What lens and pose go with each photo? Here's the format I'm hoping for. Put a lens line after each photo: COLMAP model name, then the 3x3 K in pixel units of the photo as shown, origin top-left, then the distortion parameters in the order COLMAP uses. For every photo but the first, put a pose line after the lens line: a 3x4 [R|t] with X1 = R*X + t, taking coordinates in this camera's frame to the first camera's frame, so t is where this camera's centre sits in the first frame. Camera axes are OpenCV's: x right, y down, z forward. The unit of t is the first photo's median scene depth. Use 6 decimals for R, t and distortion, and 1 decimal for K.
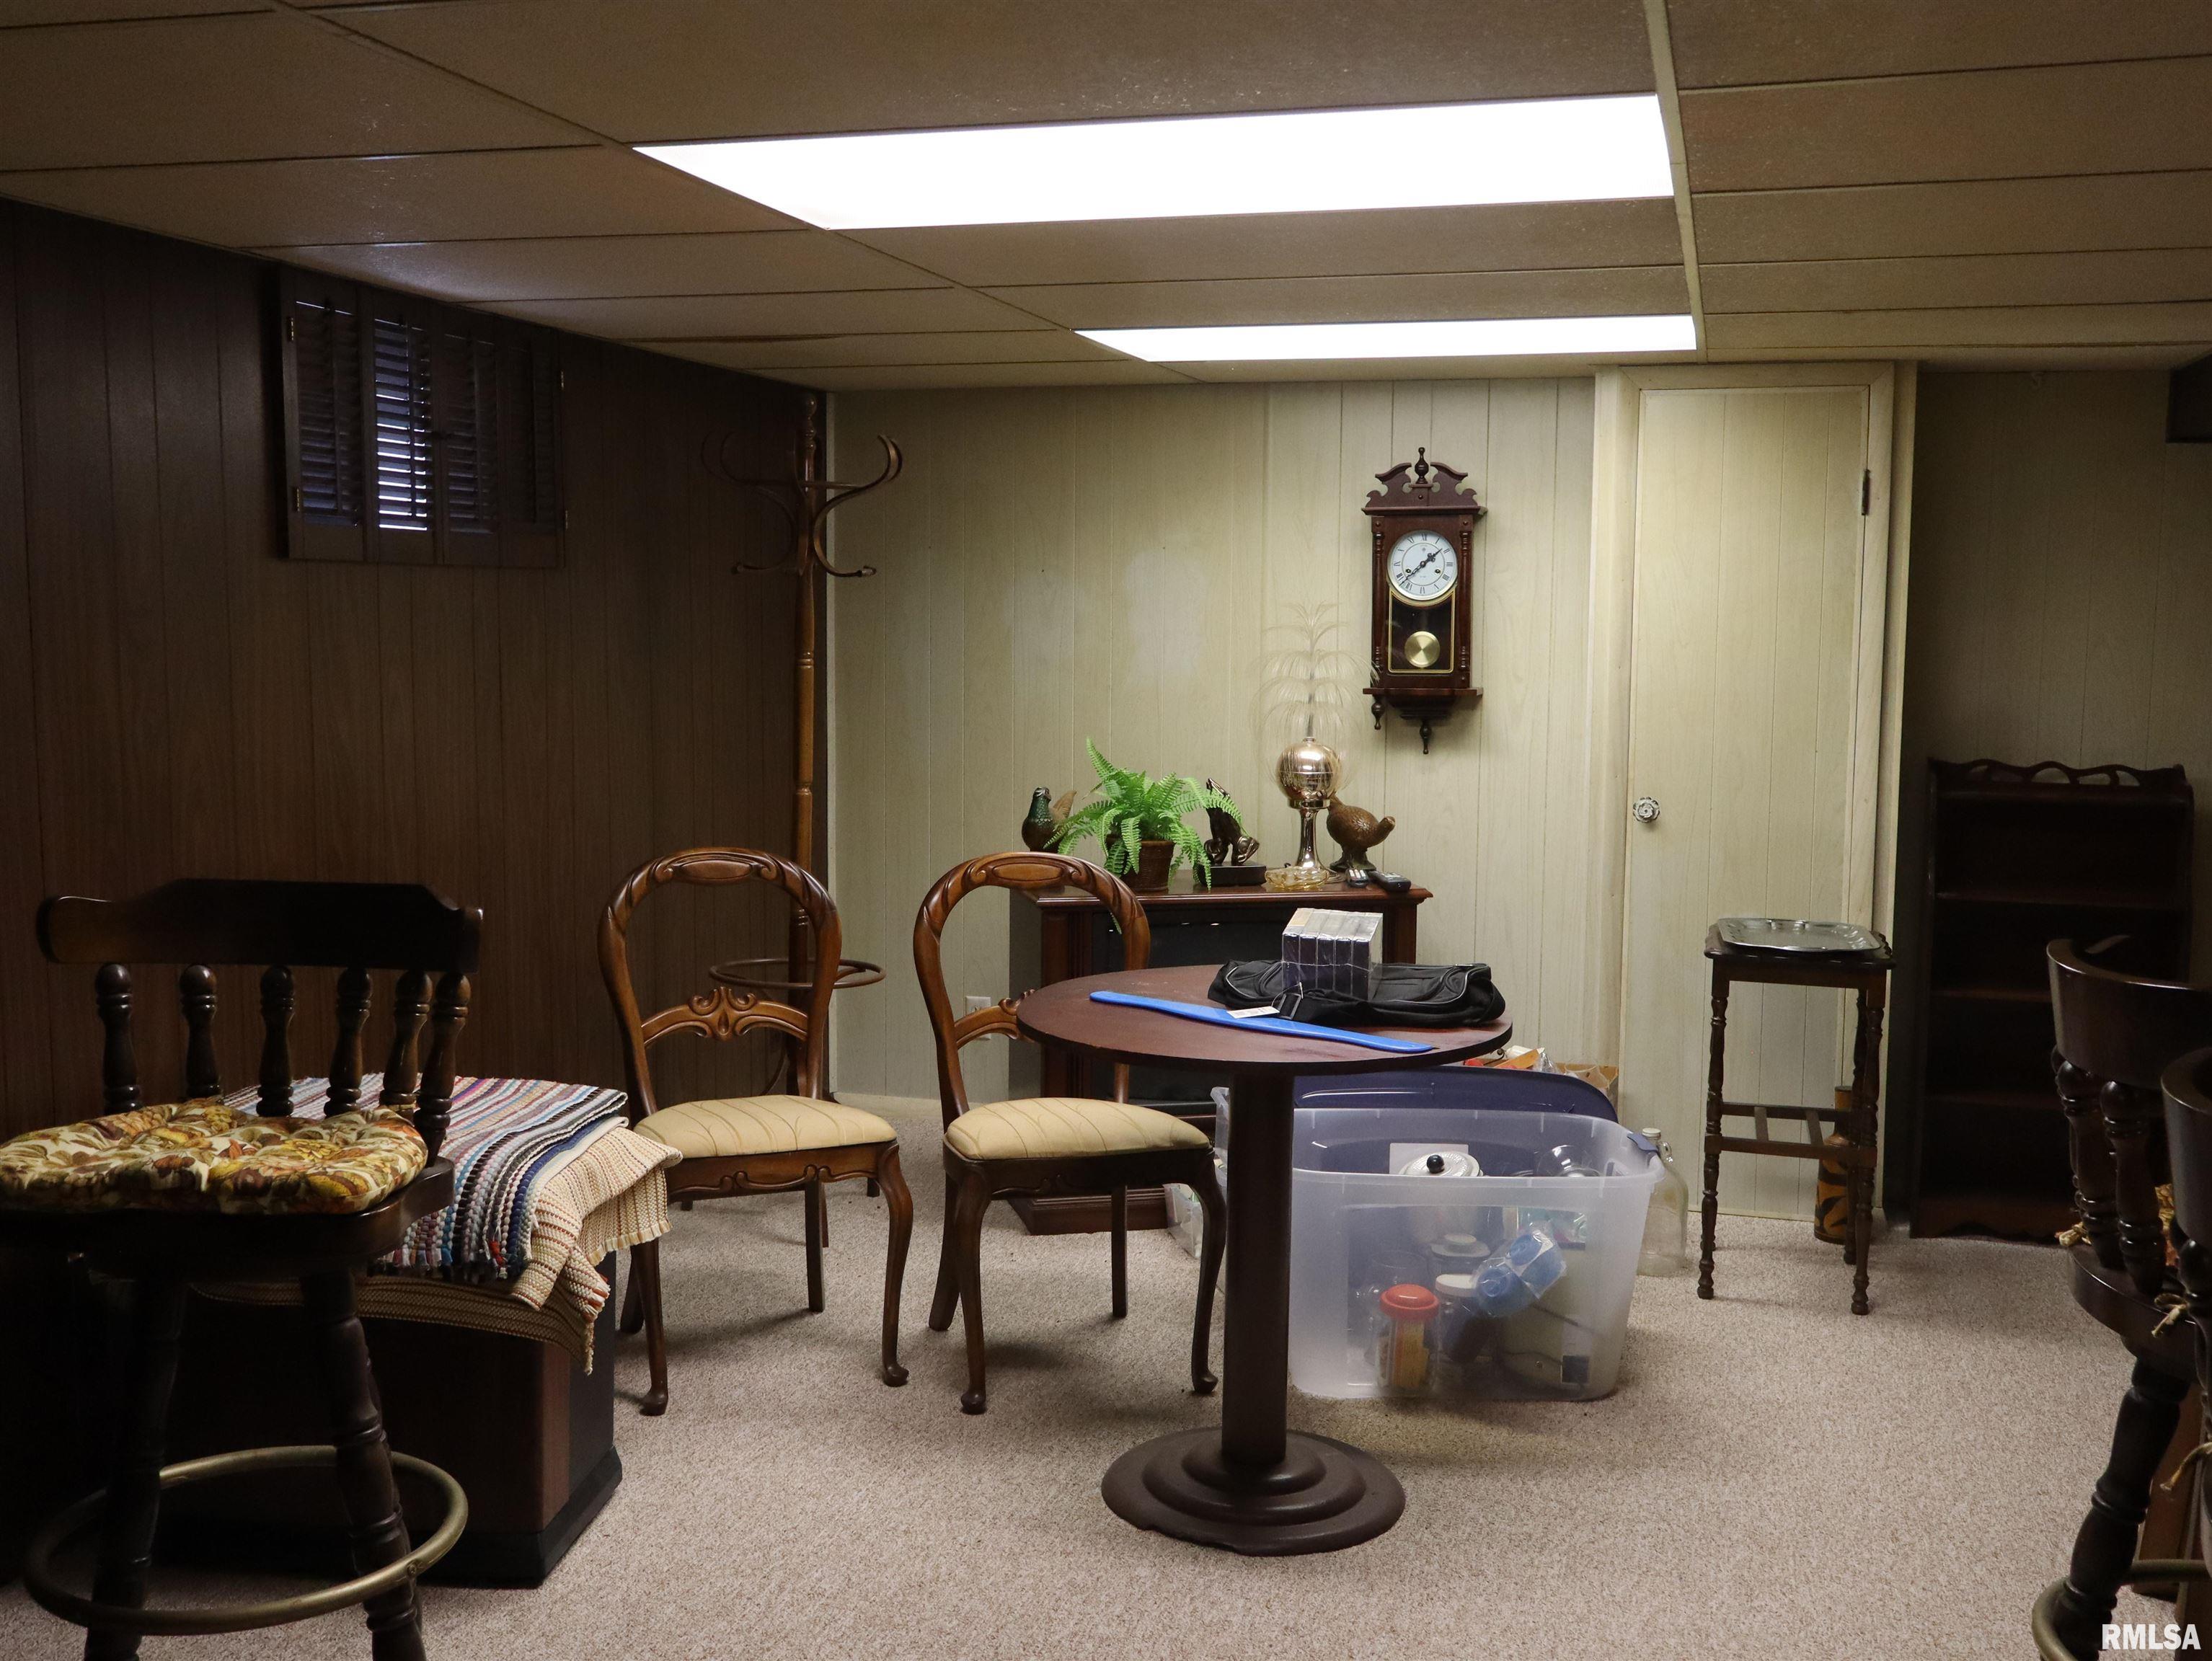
lens RADIAL K [[2109.7, 0, 1106.0], [0, 2109.7, 830.5], [0, 0, 1]] dist [0.000360, 0.000180]
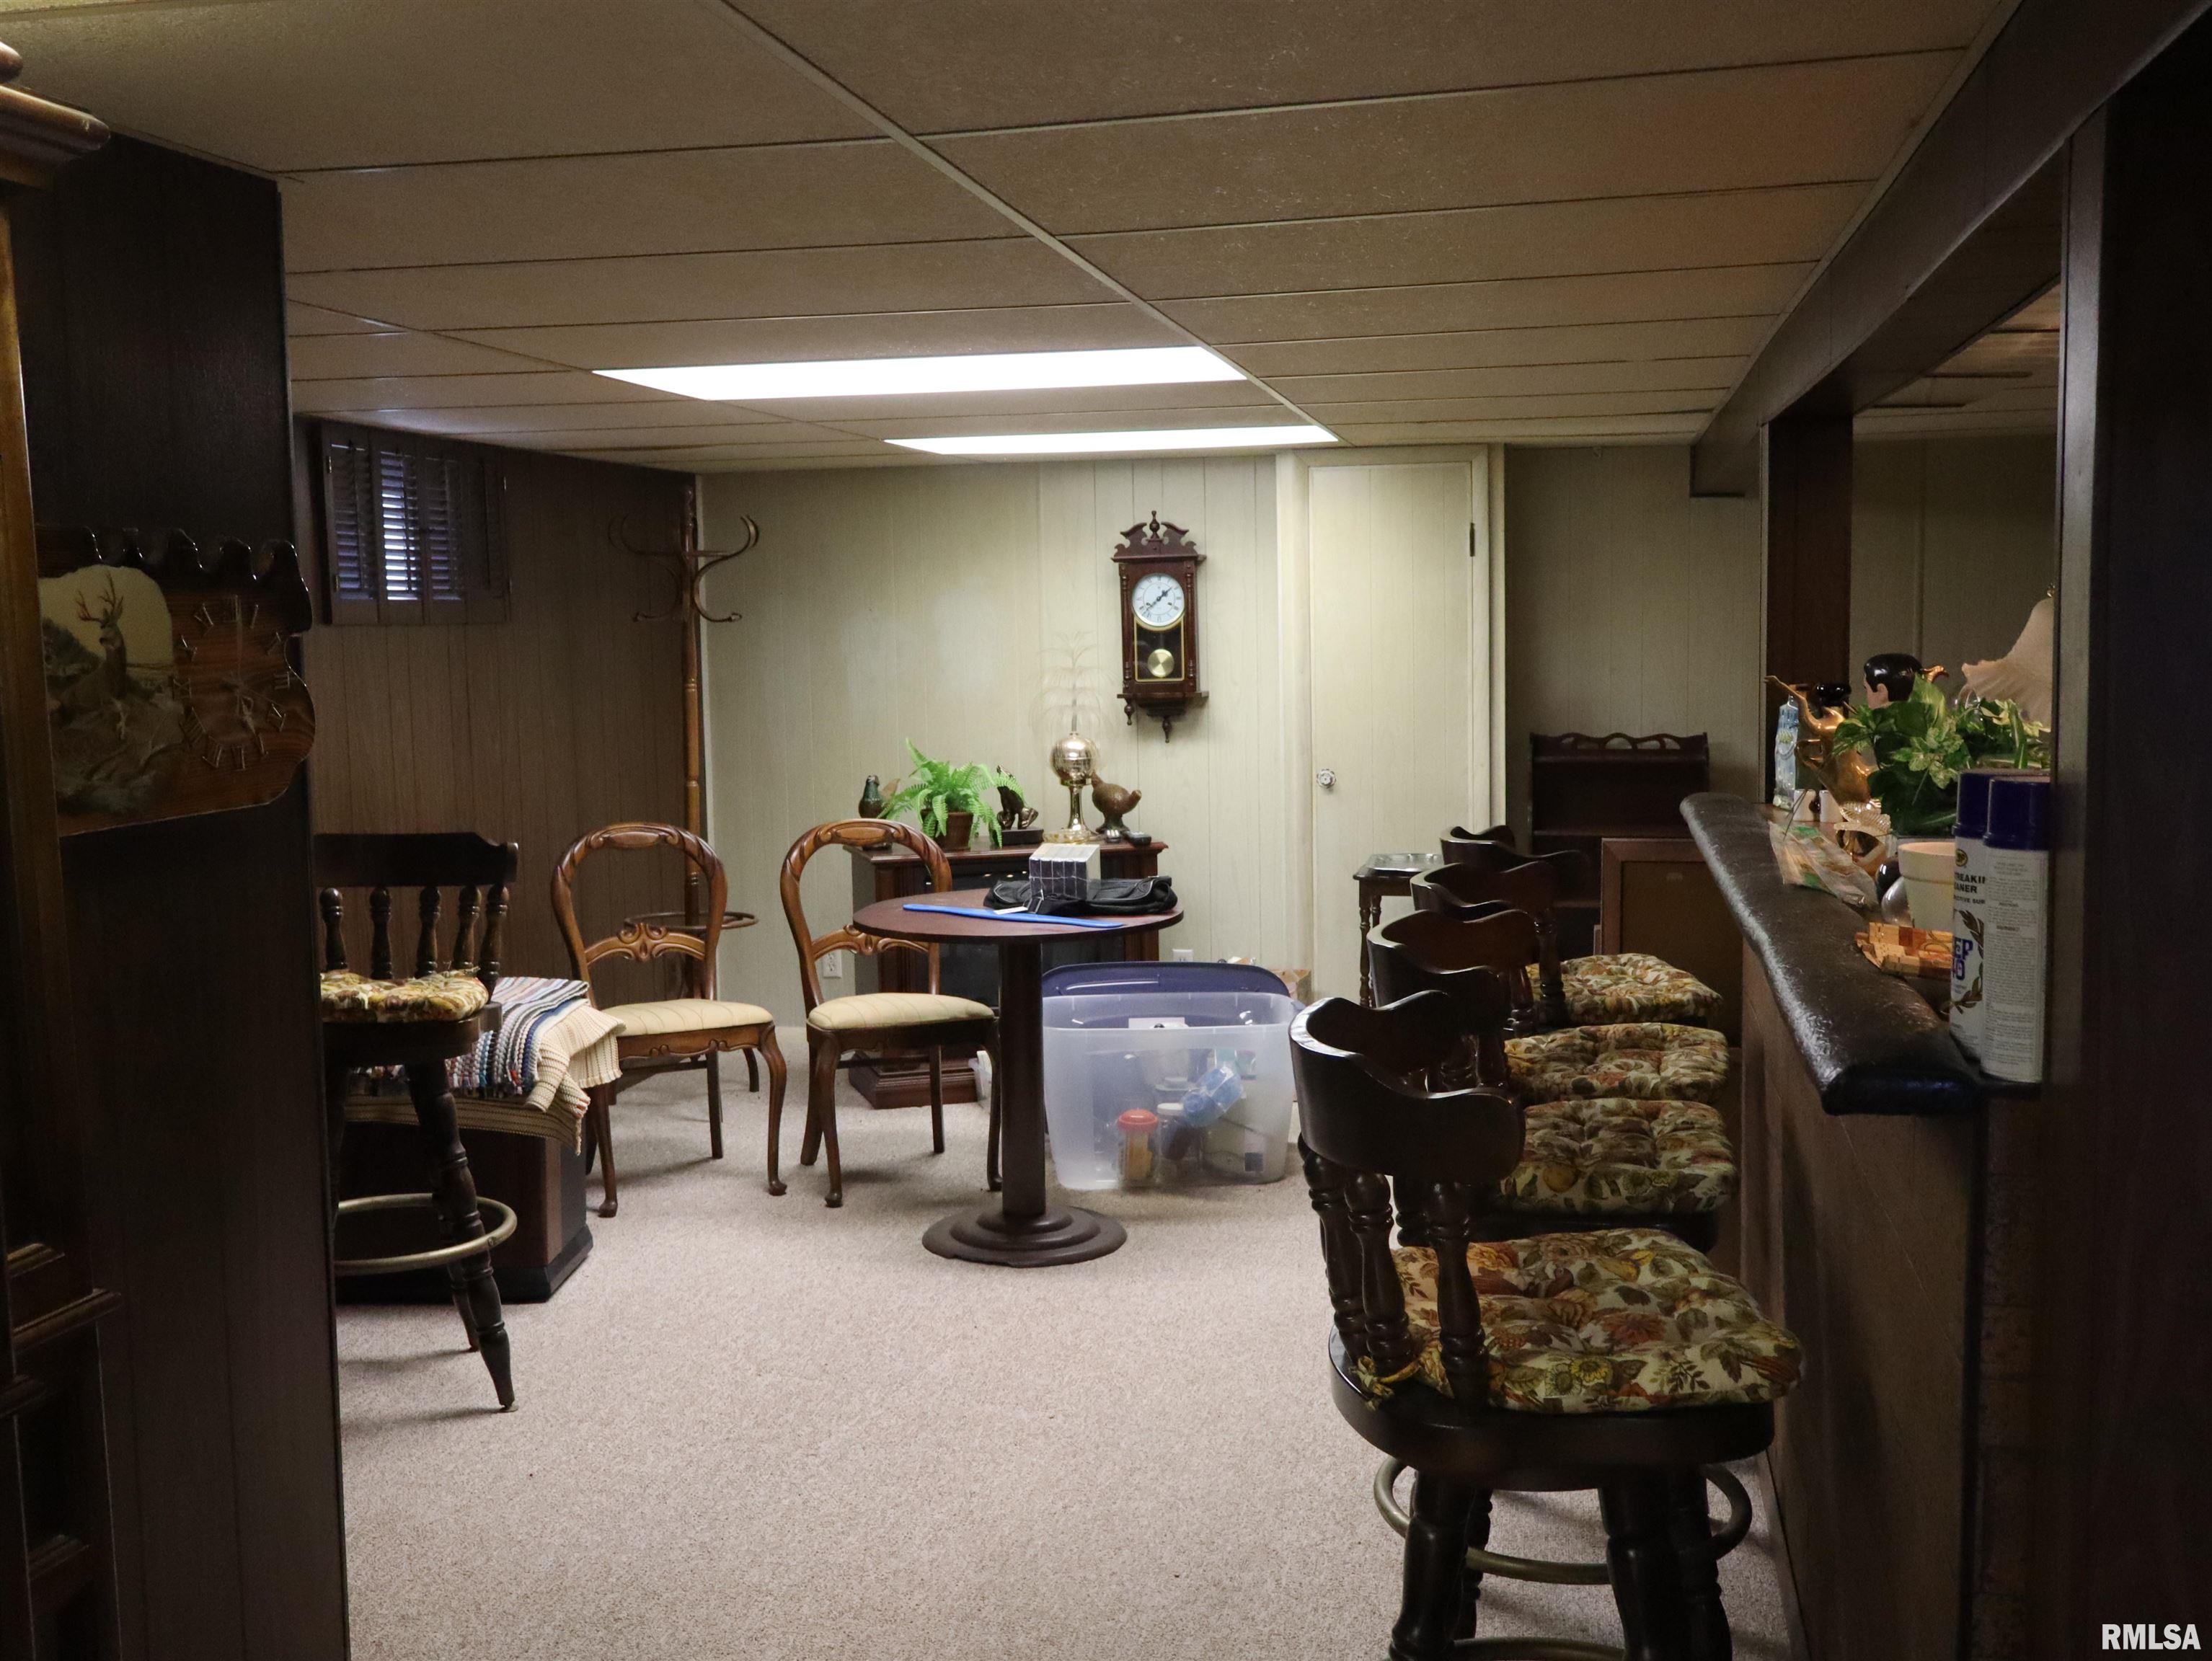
lens RADIAL K [[2109.7, 0, 1106.0], [0, 2109.7, 830.5], [0, 0, 1]] dist [0.000360, 0.000180]
pose [[0.997127, -0.033333, 0.068019, 0.029480], [0.033746, 0.999418, -0.004931, 0.030884], [-0.067815, 0.007212, 0.997672, -0.402526]]
